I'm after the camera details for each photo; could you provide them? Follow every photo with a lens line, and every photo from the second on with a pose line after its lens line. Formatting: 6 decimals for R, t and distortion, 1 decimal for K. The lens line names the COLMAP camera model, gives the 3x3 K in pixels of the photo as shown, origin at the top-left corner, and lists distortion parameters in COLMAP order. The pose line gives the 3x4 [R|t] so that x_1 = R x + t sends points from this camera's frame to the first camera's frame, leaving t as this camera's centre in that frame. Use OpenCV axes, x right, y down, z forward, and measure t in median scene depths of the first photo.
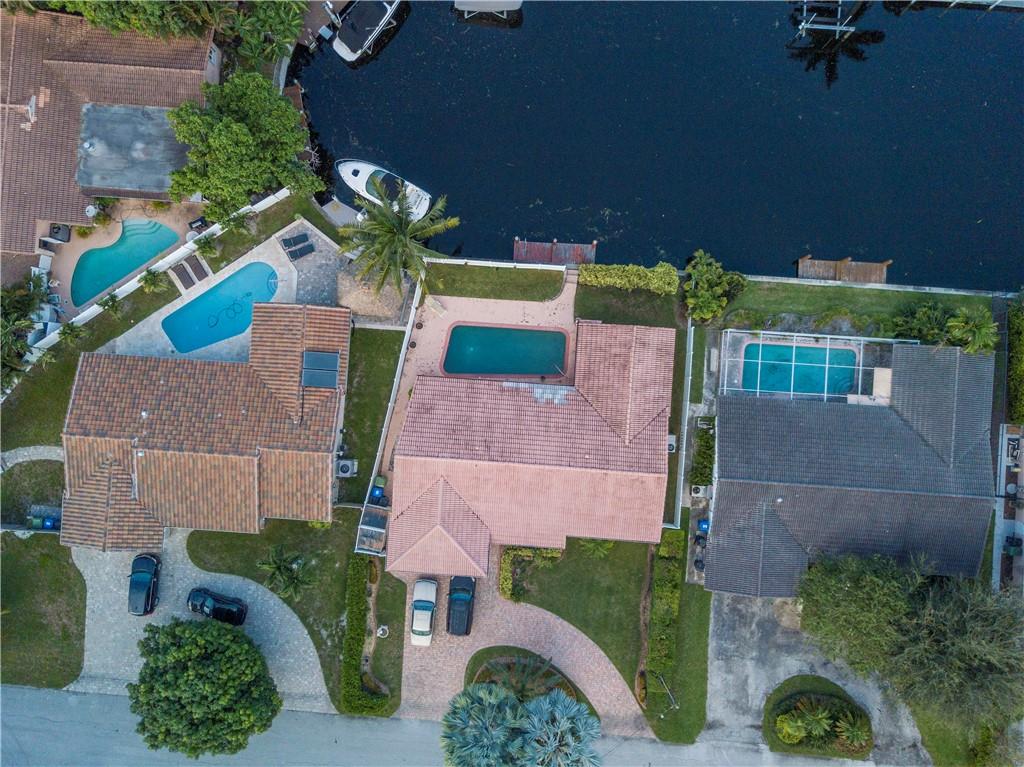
lens RADIAL K [[790.6, 0, 512.0], [0, 790.6, 383.5], [0, 0, 1]] dist [0.010698, -0.008992]
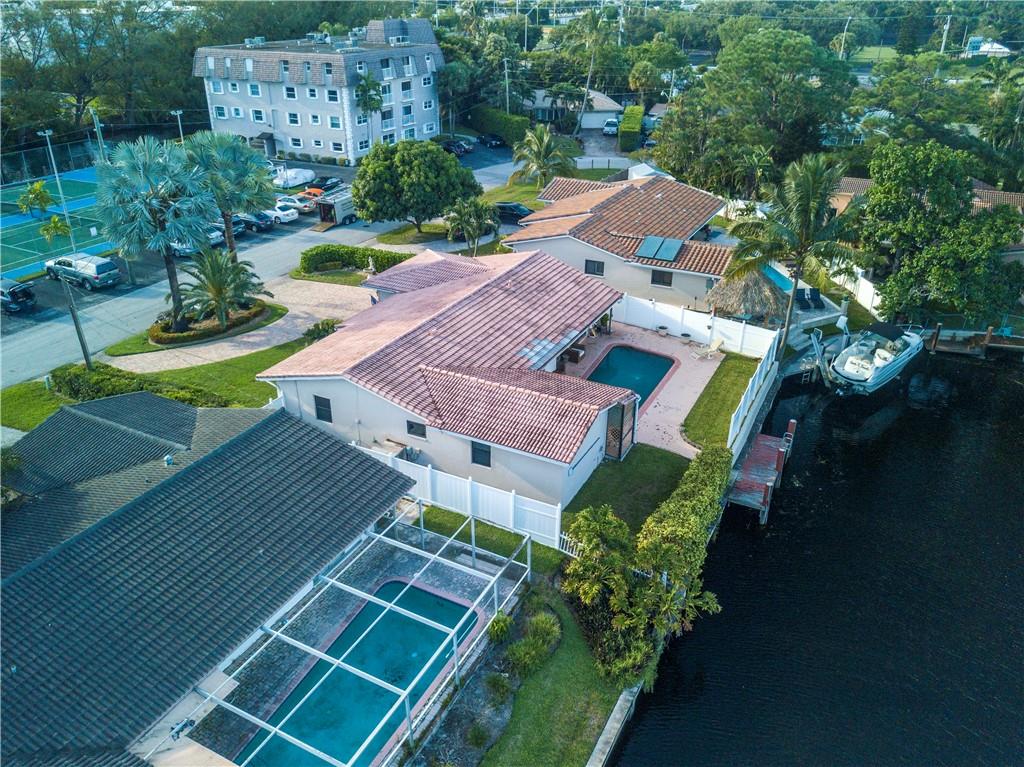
lens RADIAL K [[788.4, 0, 512.0], [0, 788.4, 383.5], [0, 0, 1]] dist [-0.003162, 0.004503]
pose [[-0.392729, 0.409129, -0.823636, 0.591202], [-0.919653, -0.173372, 0.352392, -0.195240], [0.001379, 0.895855, 0.444345, 0.694086]]
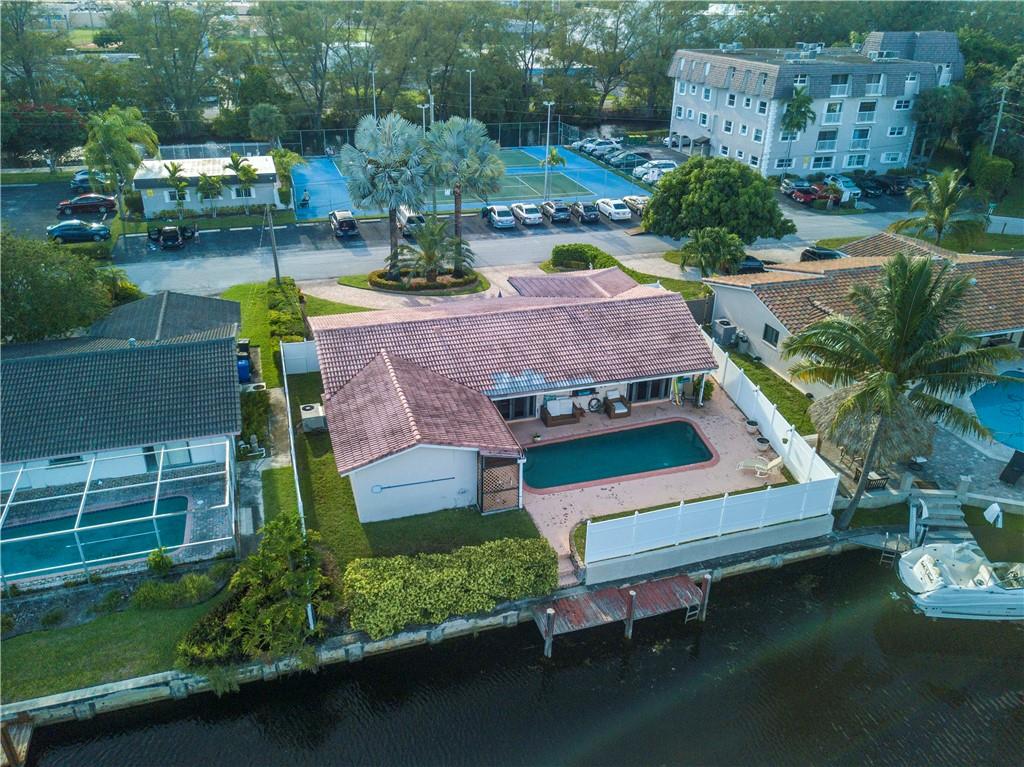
lens RADIAL K [[790.6, 0, 512.0], [0, 790.6, 383.5], [0, 0, 1]] dist [0.010698, -0.008992]
pose [[-0.929236, 0.148474, -0.338342, 0.255310], [-0.369015, -0.419125, 0.829555, -0.482464], [-0.018640, 0.895706, 0.444256, 0.688629]]
